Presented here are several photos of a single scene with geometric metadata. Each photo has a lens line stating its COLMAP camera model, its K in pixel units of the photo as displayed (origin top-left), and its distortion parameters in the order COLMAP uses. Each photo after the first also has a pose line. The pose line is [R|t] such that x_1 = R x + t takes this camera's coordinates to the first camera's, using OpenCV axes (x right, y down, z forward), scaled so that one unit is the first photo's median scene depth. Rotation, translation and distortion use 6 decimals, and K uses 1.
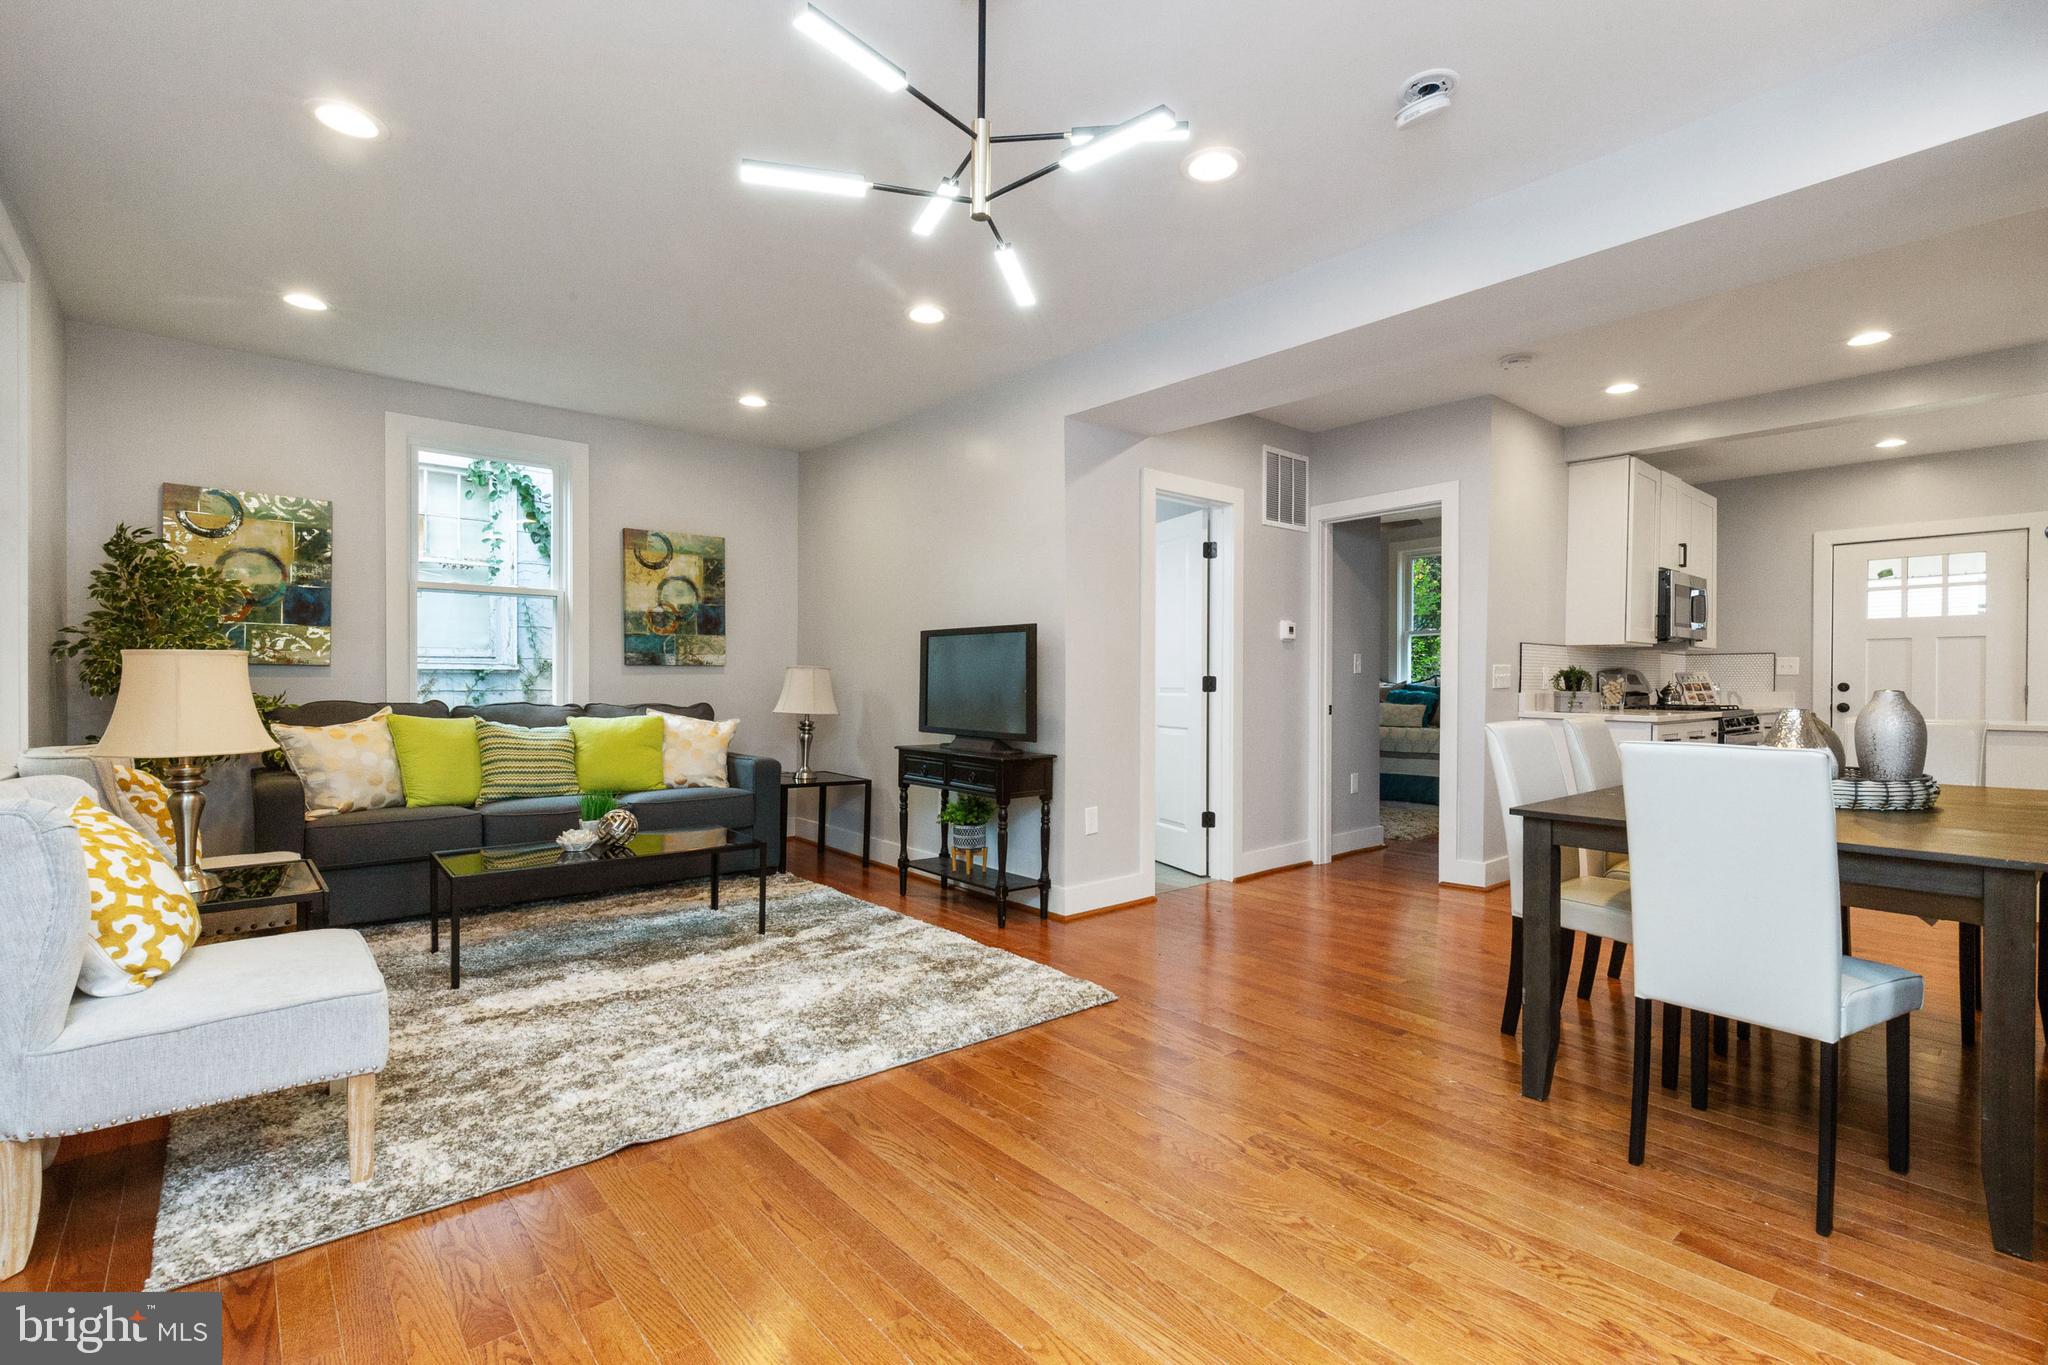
lens RADIAL K [[919.5, 0, 1025.7], [0, 919.5, 683.5], [0, 0, 1]] dist [0.013582, -0.001395]
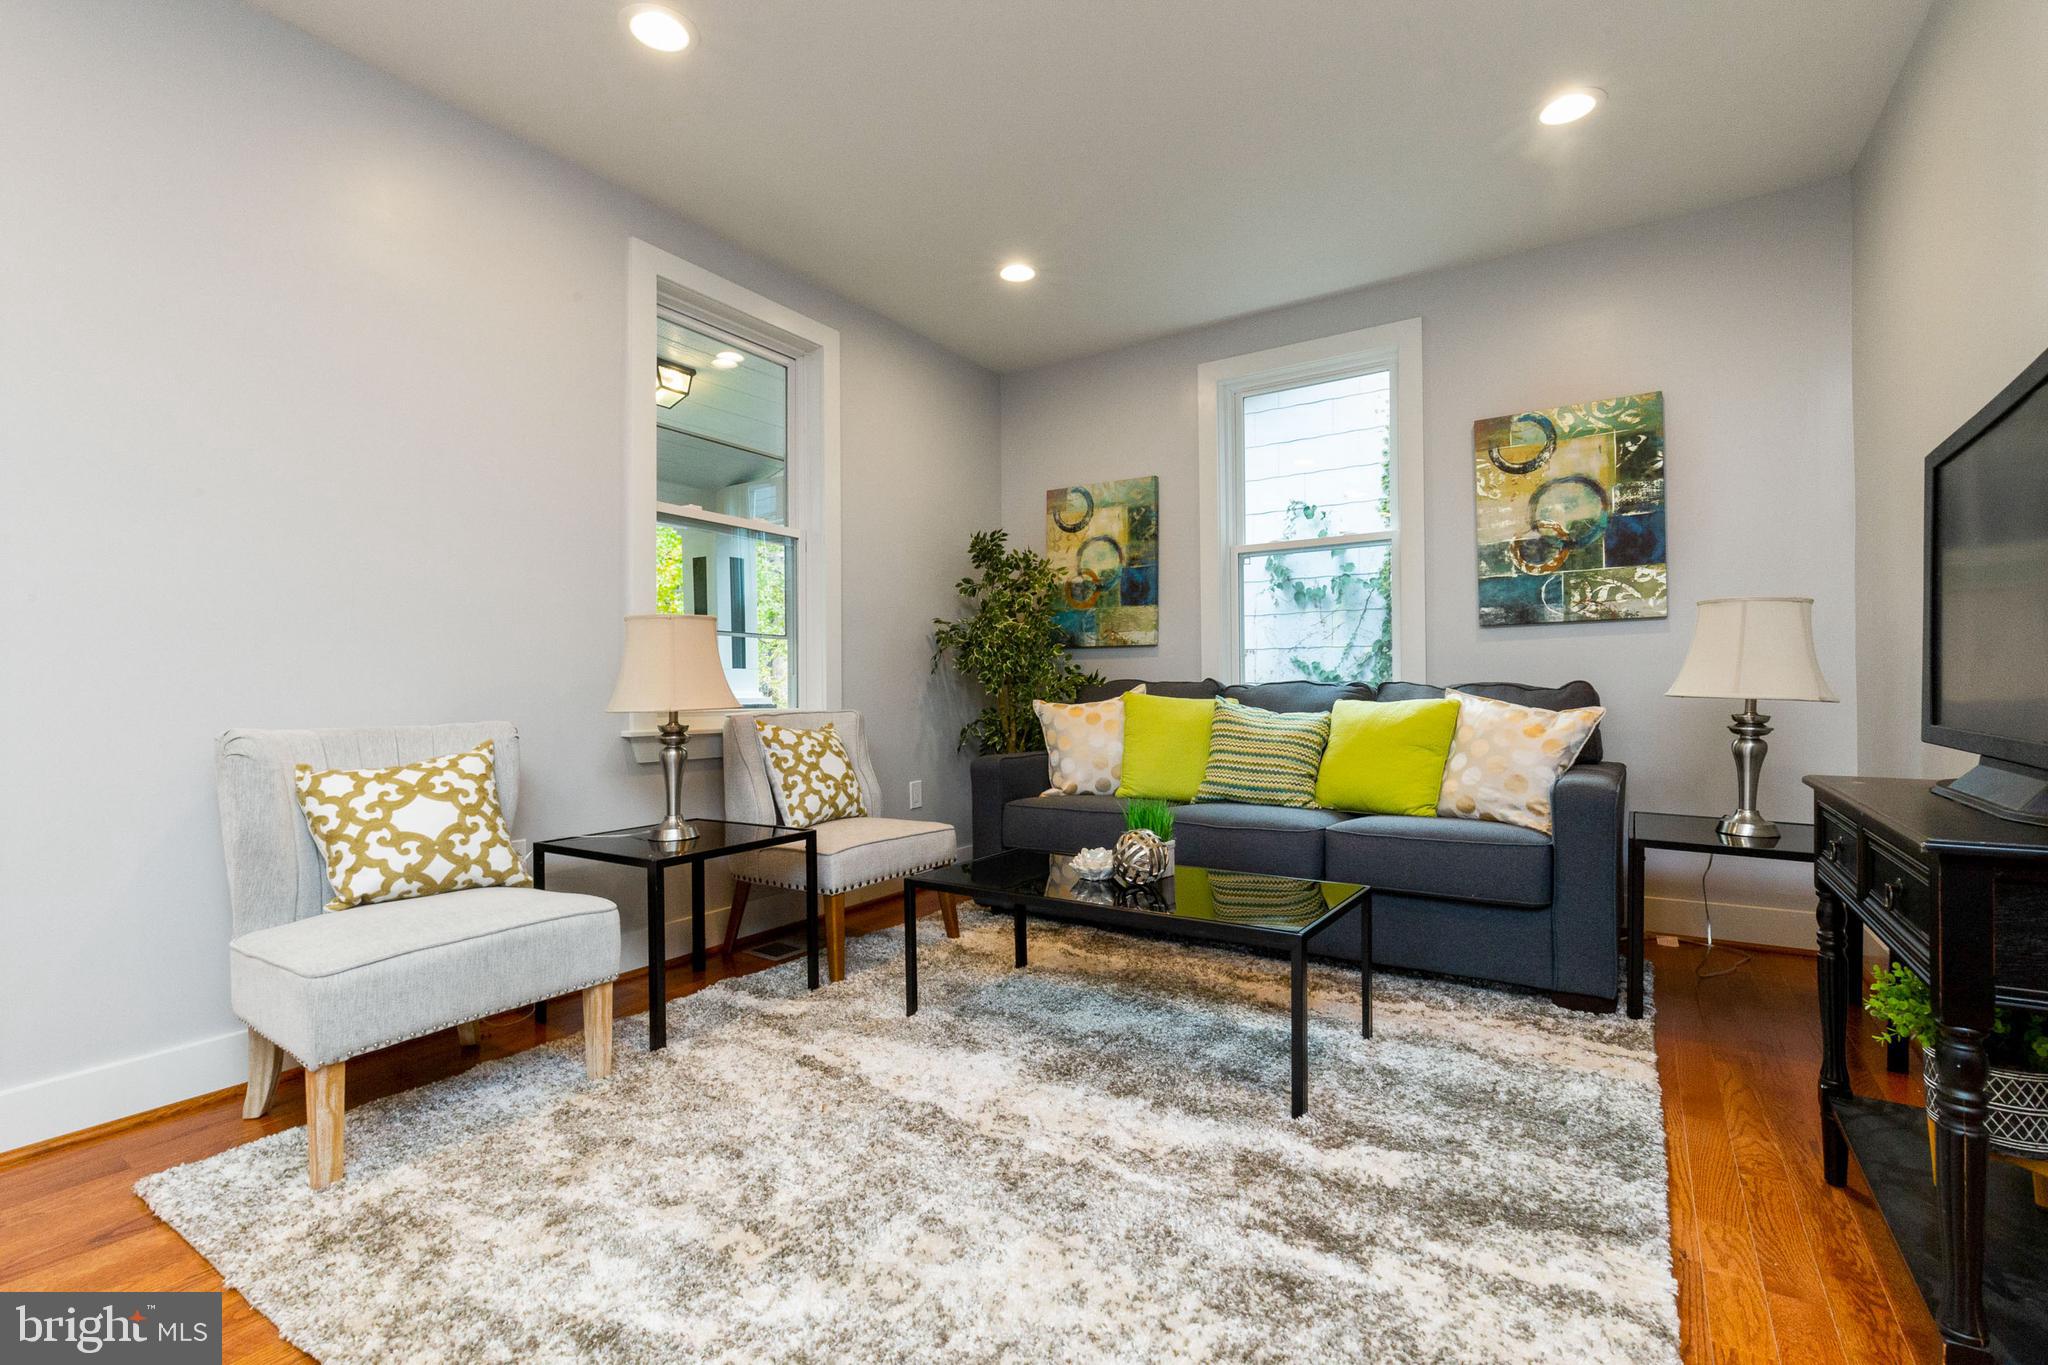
lens RADIAL K [[919.5, 0, 1021.1], [0, 919.5, 687.4], [0, 0, 1]] dist [0.013582, -0.001395]
pose [[0.279086, -0.011673, -0.960195, 0.148006], [0.009123, 0.999913, -0.009504, 0.035677], [0.960223, -0.006108, 0.279168, 0.647247]]
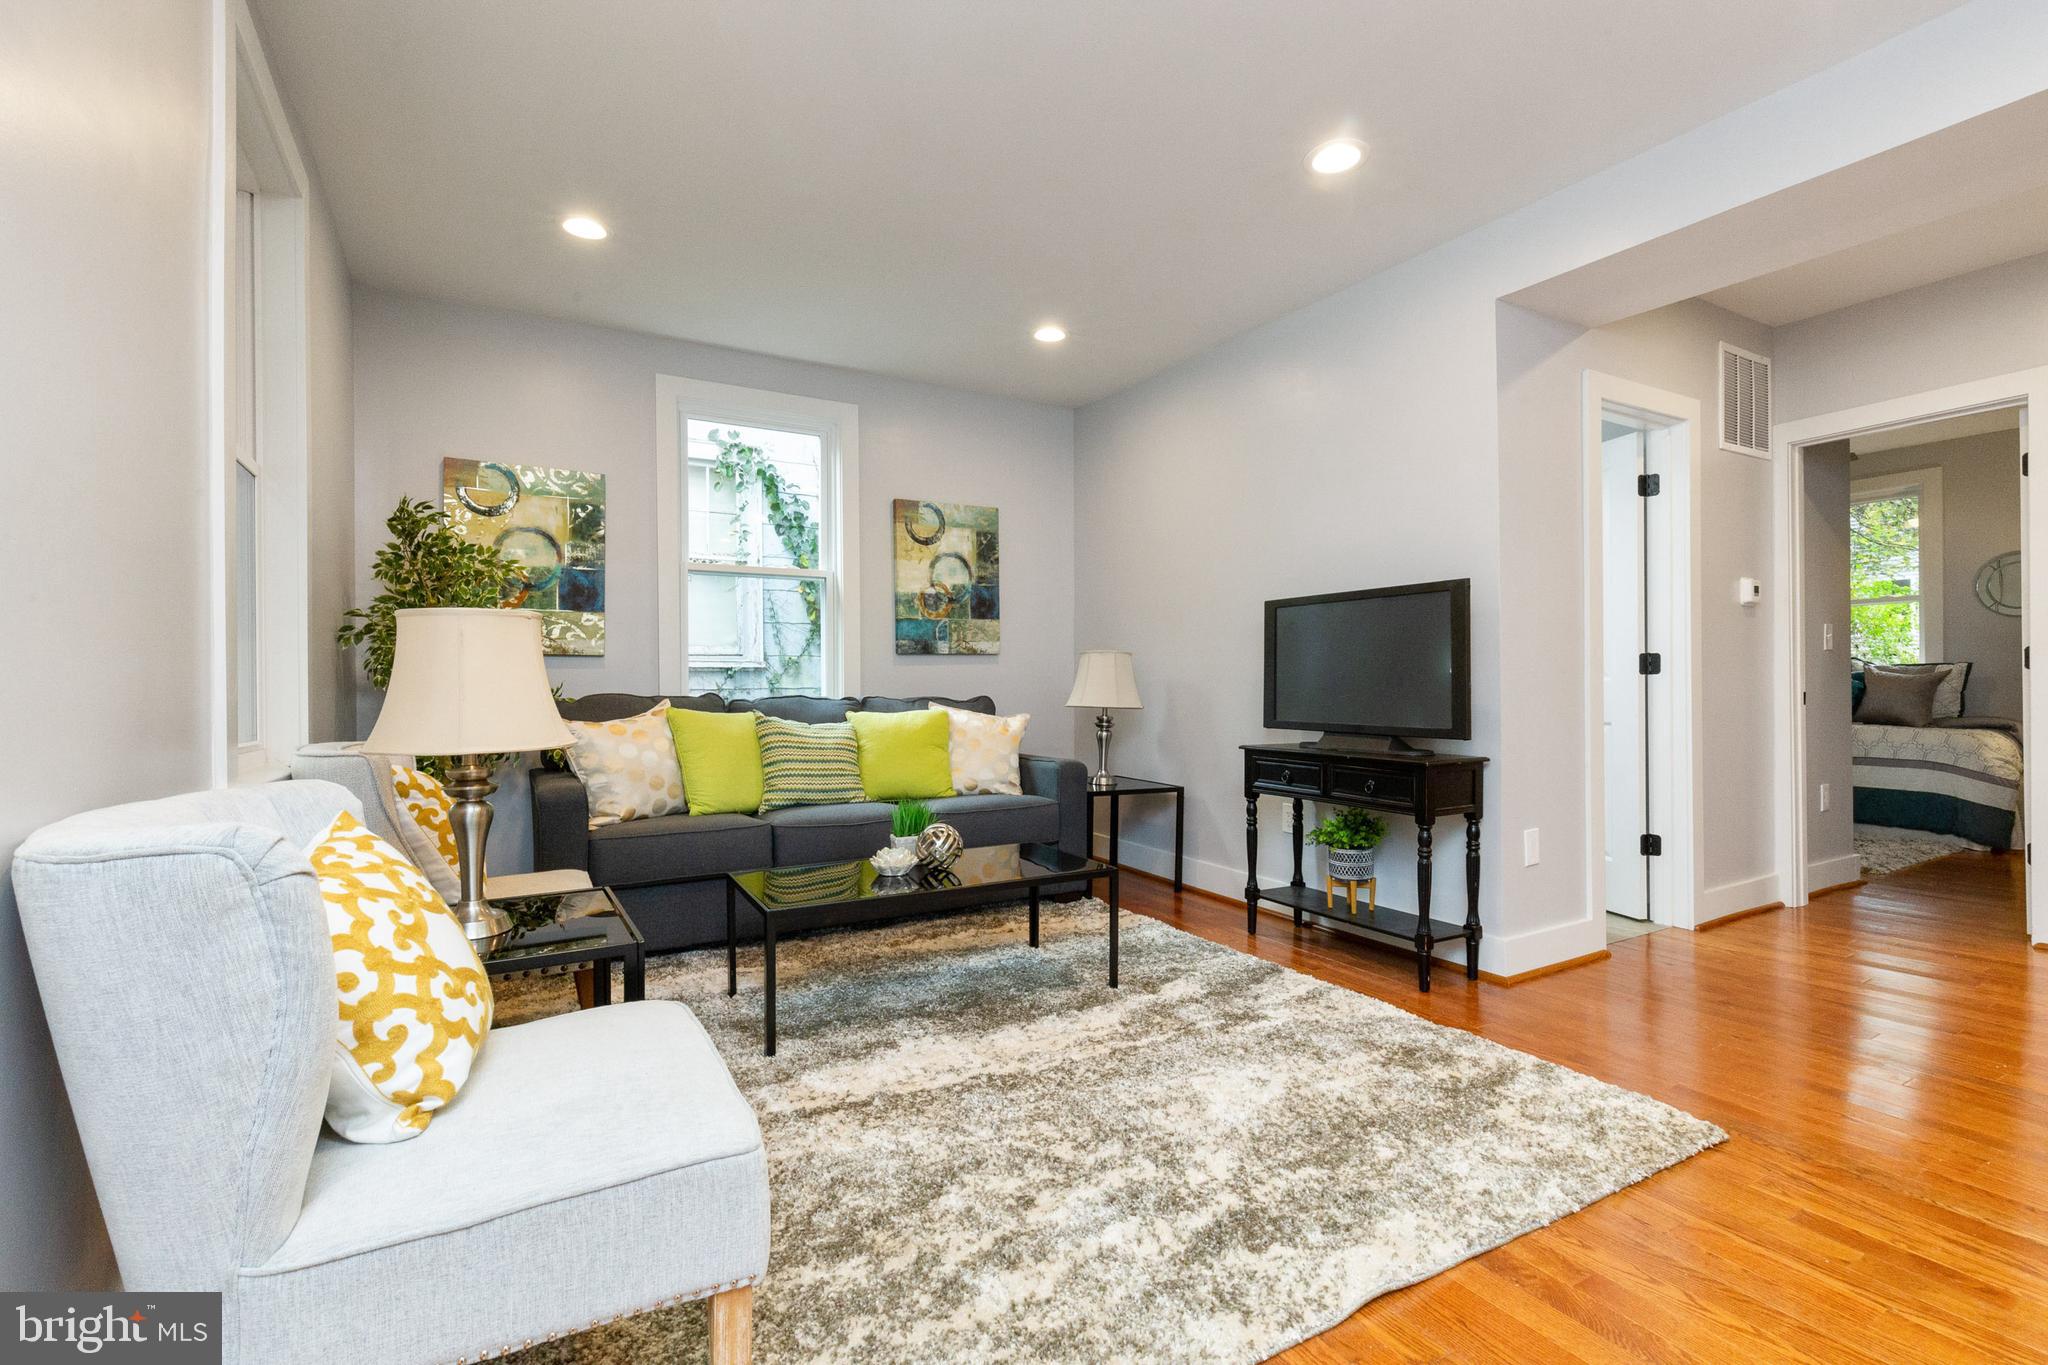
lens RADIAL K [[919.5, 0, 1037.3], [0, 919.5, 680.2], [0, 0, 1]] dist [0.013582, -0.001395]
pose [[0.983903, -0.011751, -0.178316, -0.189897], [0.010534, 0.999914, -0.007768, 0.017533], [0.178392, 0.005765, 0.983943, 0.205809]]
